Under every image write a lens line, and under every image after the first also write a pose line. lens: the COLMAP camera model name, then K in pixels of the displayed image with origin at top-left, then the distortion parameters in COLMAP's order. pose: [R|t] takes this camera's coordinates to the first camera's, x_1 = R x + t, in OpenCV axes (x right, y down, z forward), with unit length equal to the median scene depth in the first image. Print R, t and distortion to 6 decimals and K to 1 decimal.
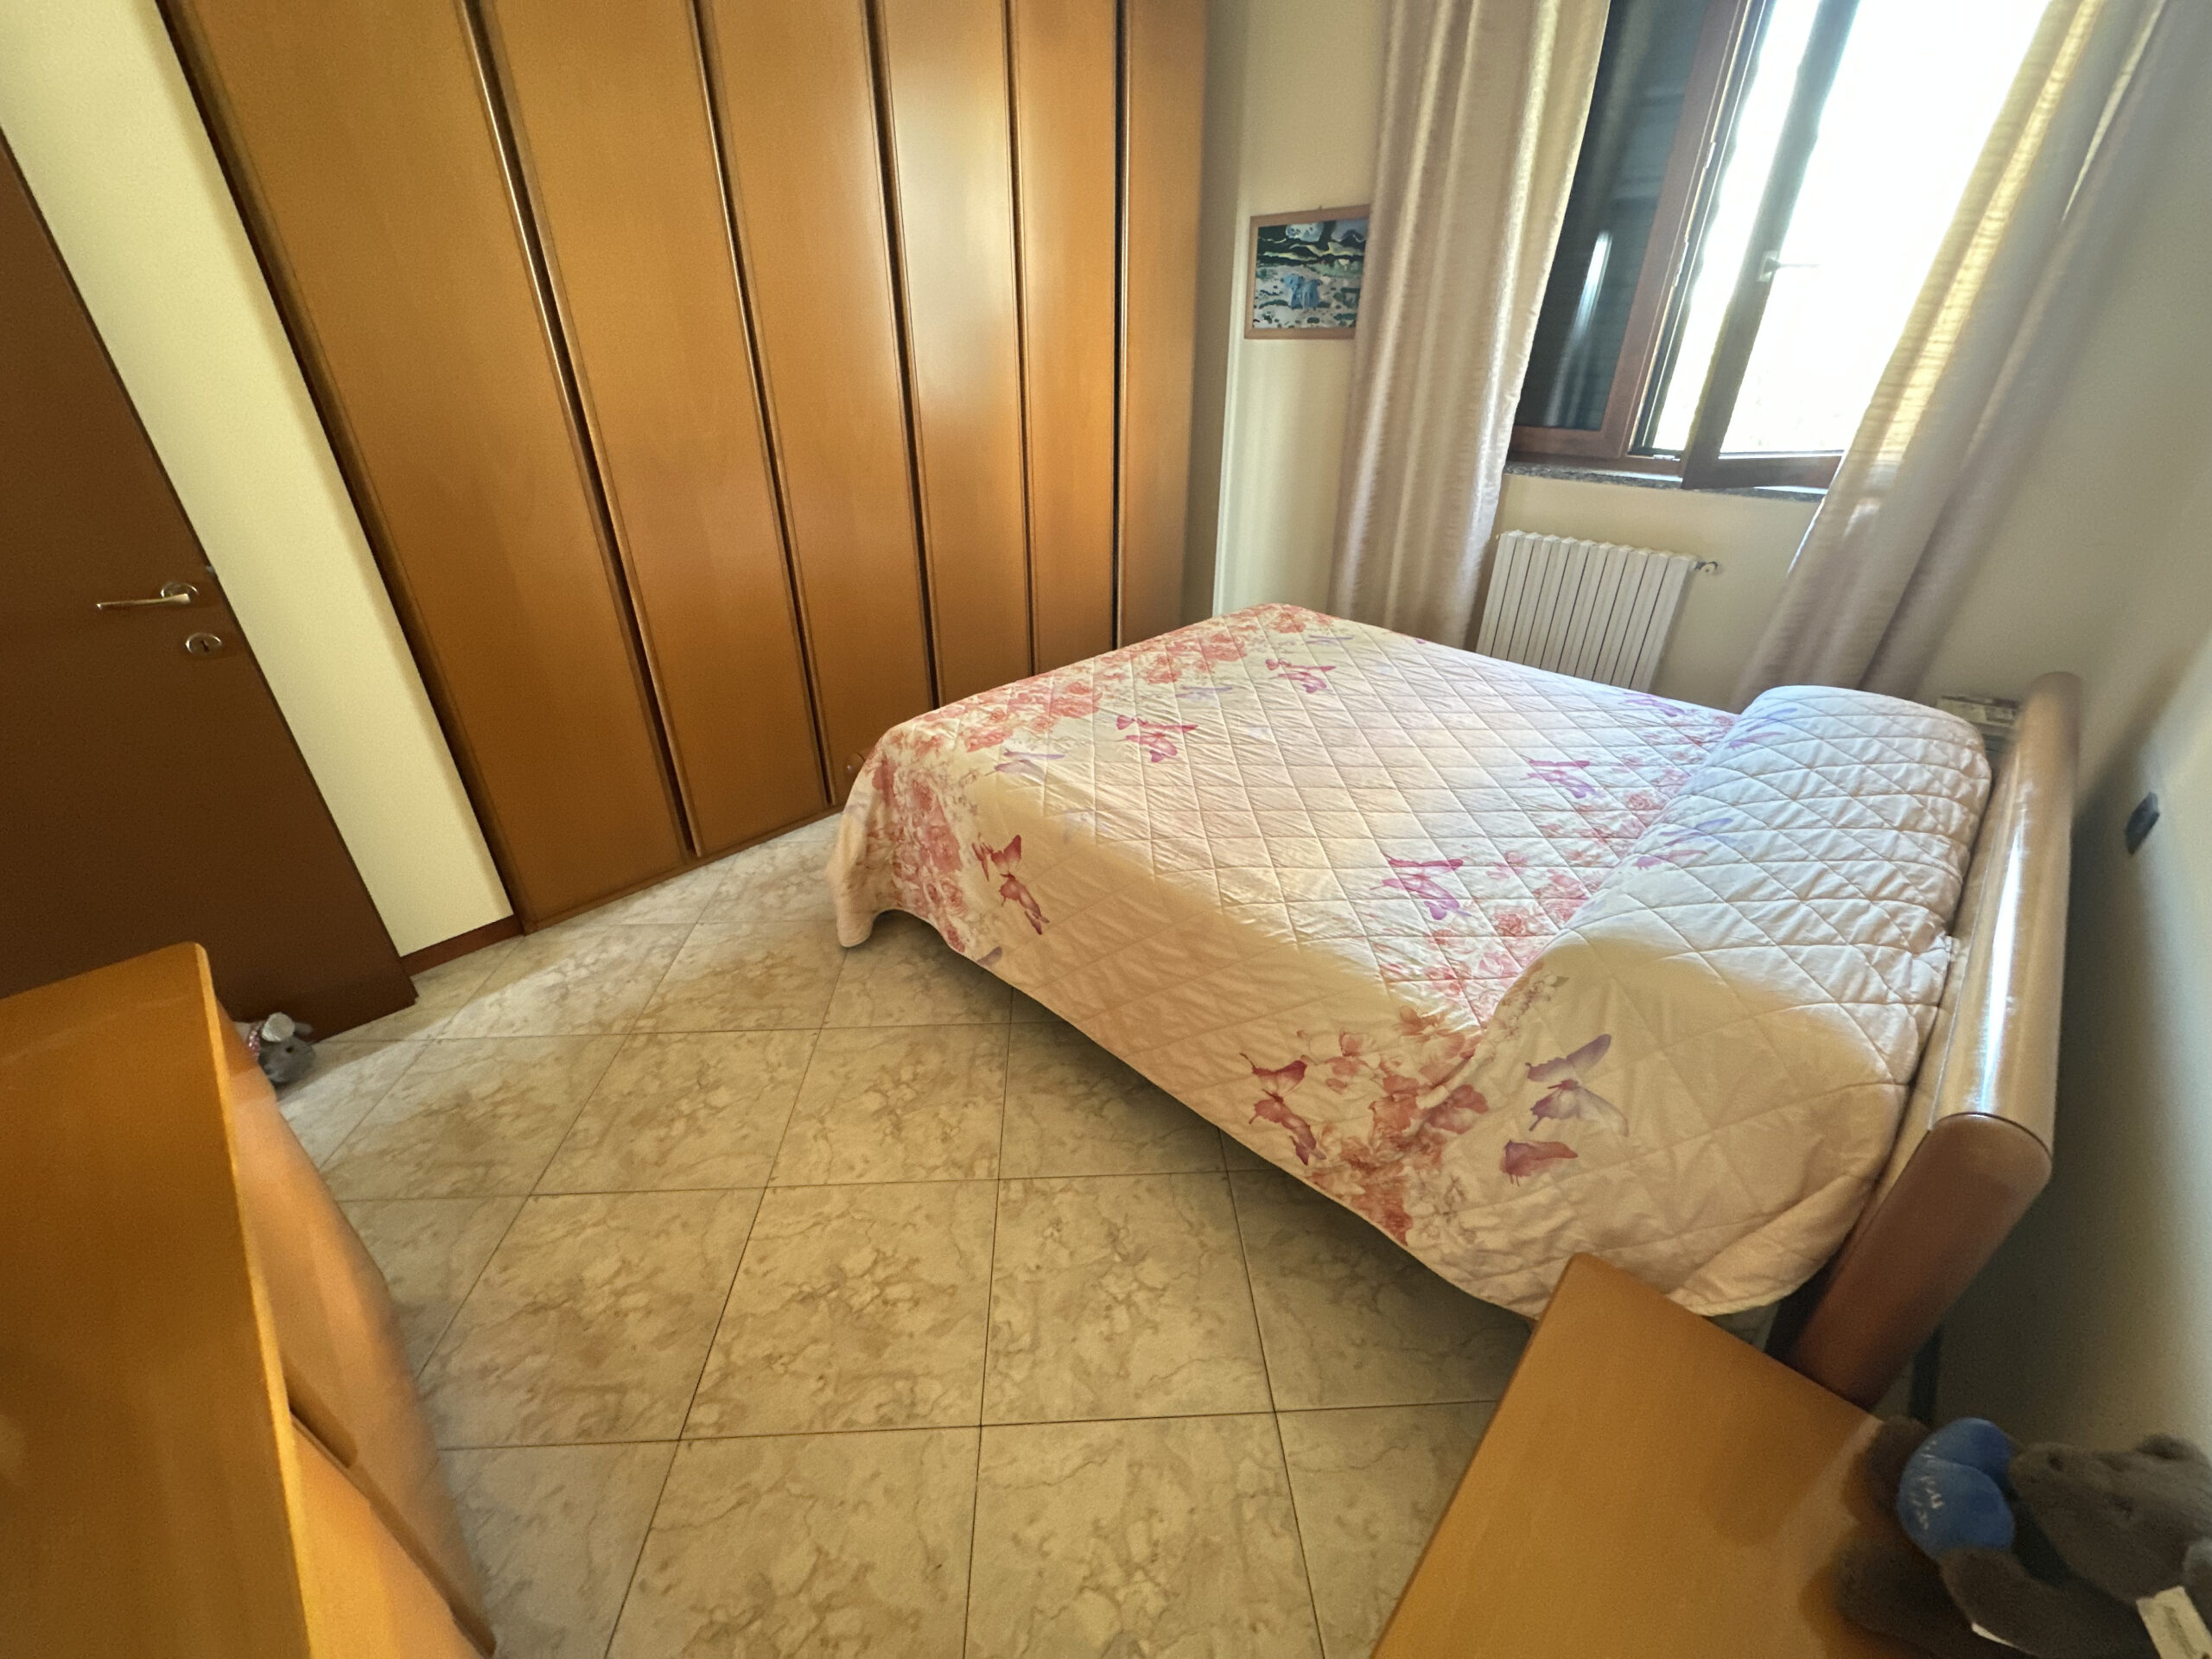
lens RADIAL K [[885.6, 0, 1108.5], [0, 885.6, 826.9], [0, 0, 1]] dist [-0.004938, 0.001021]
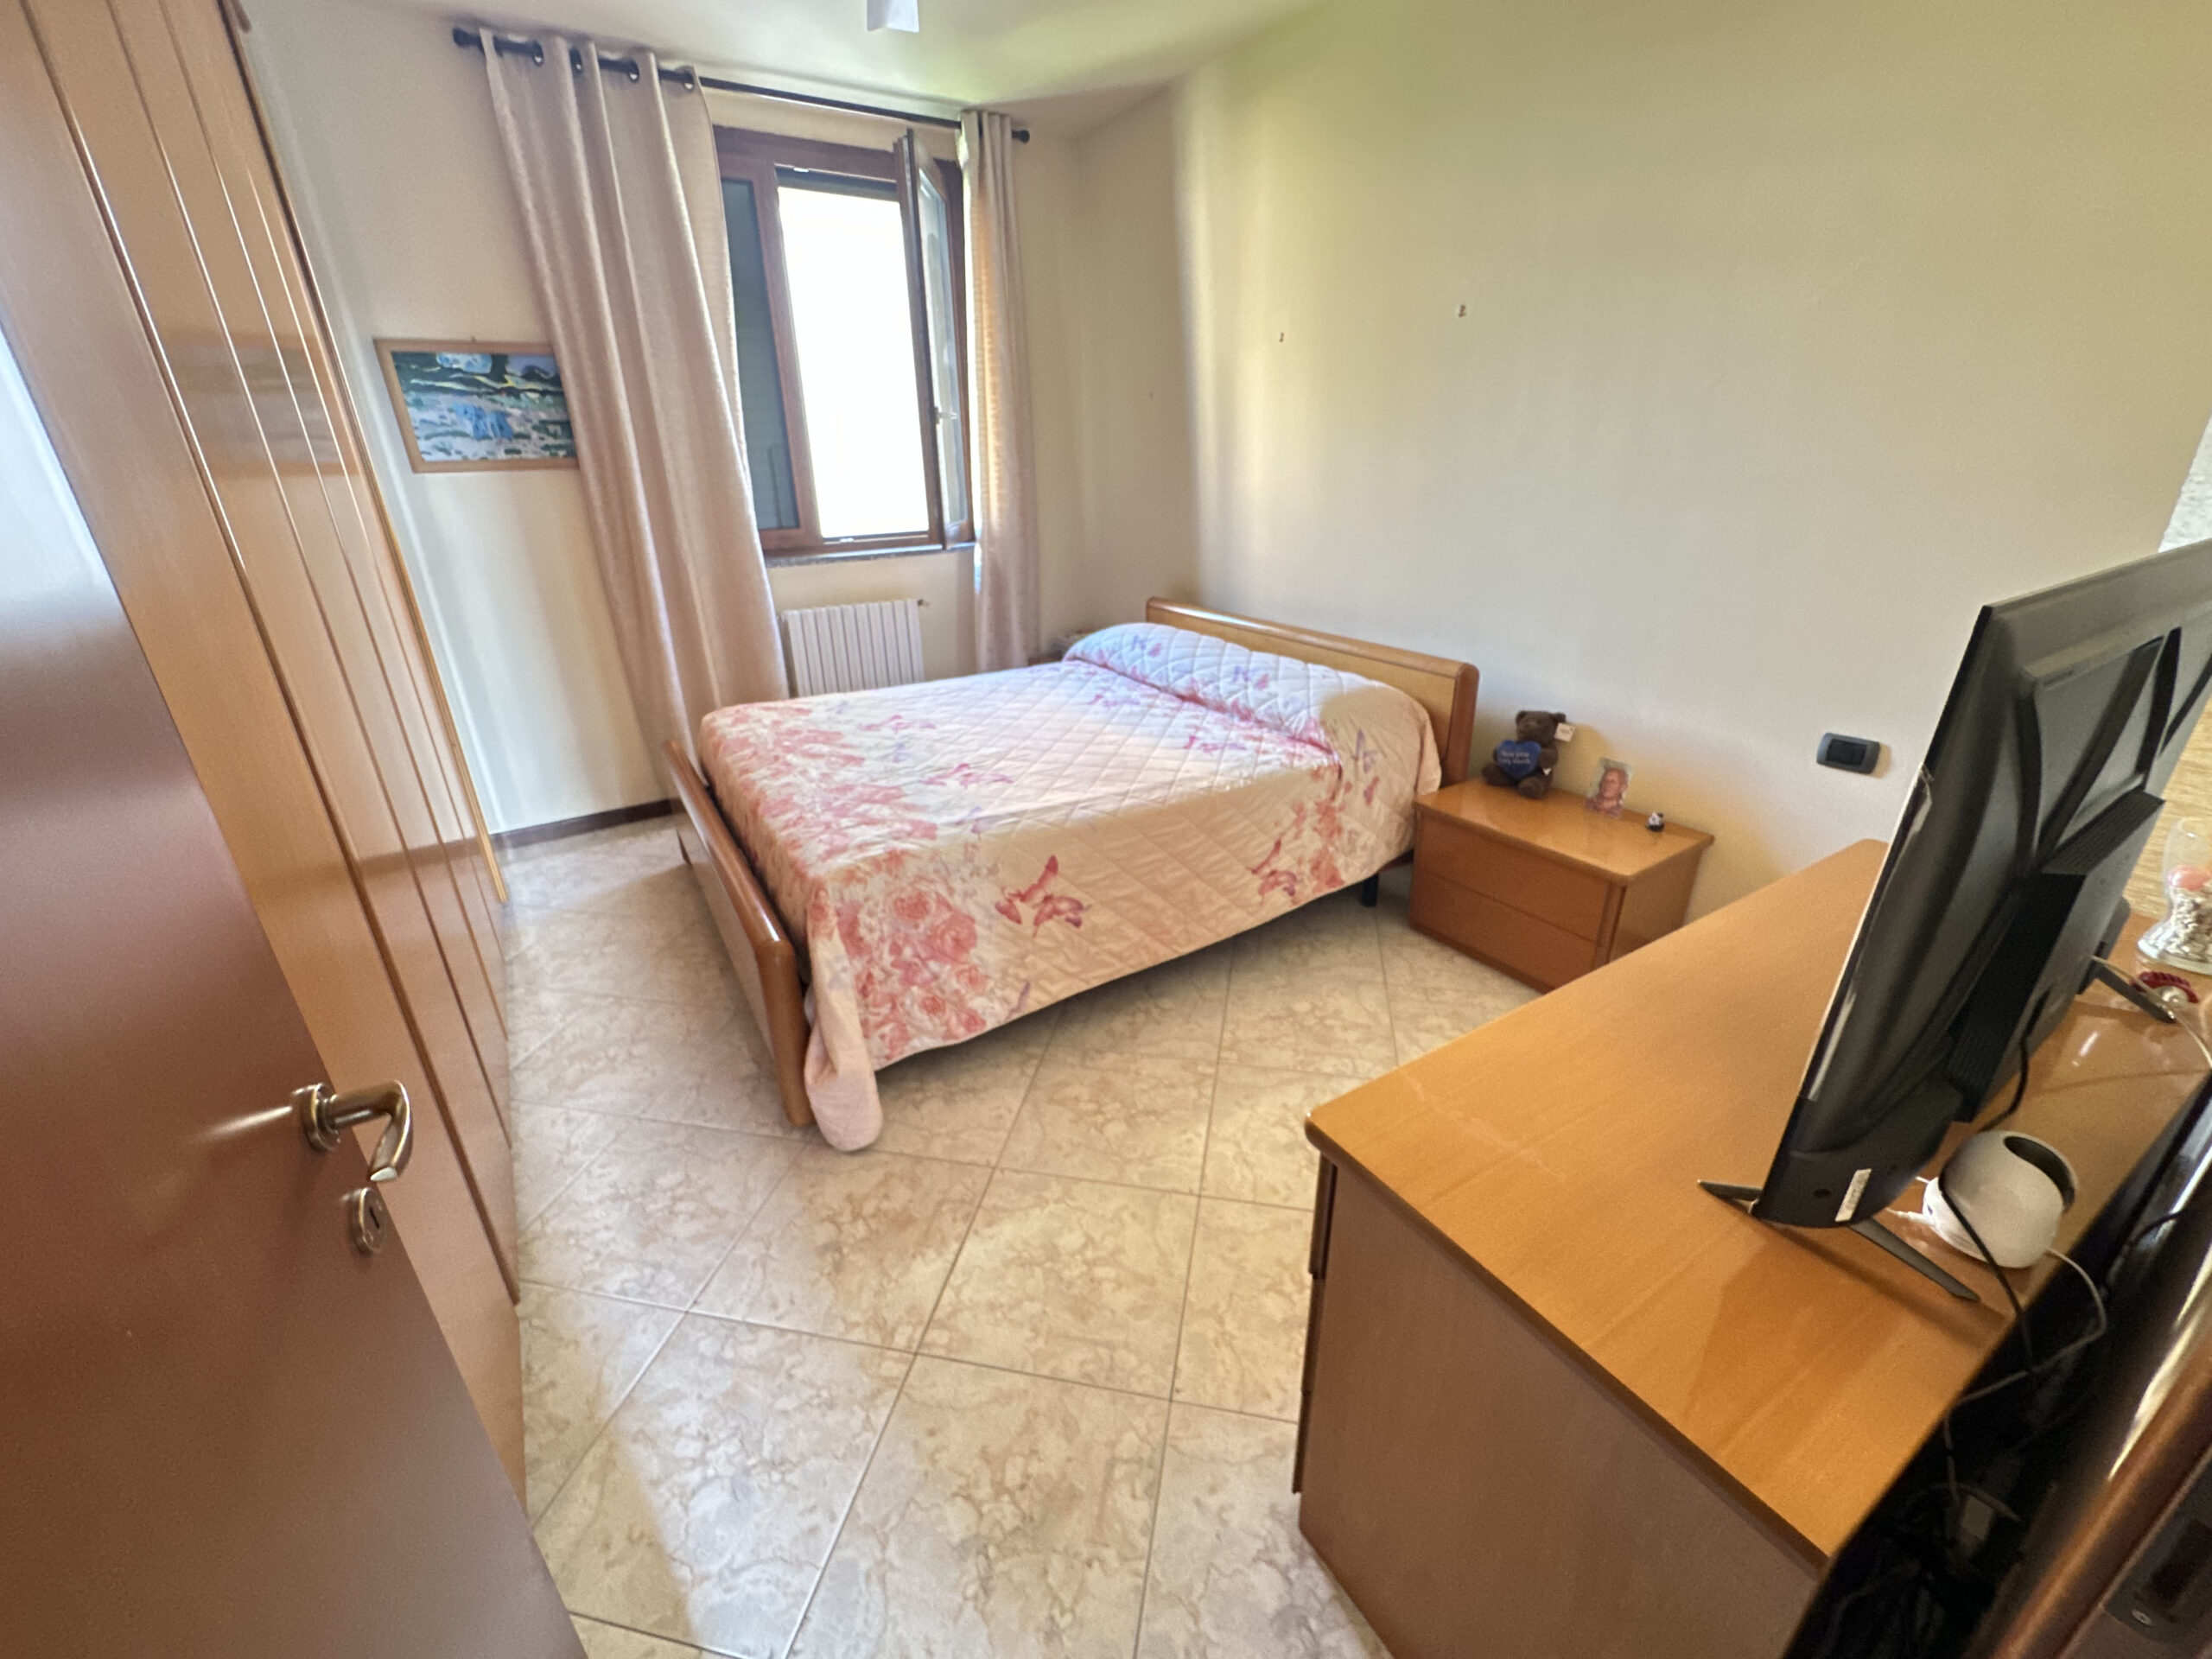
lens RADIAL K [[869.1, 0, 1143.2], [0, 869.1, 797.5], [0, 0, 1]] dist [0.002028, 0.000366]
pose [[0.239369, -0.367912, 0.898523, -0.602128], [0.492595, 0.843498, 0.214153, -0.135452], [-0.836692, 0.391346, 0.383139, 0.236847]]
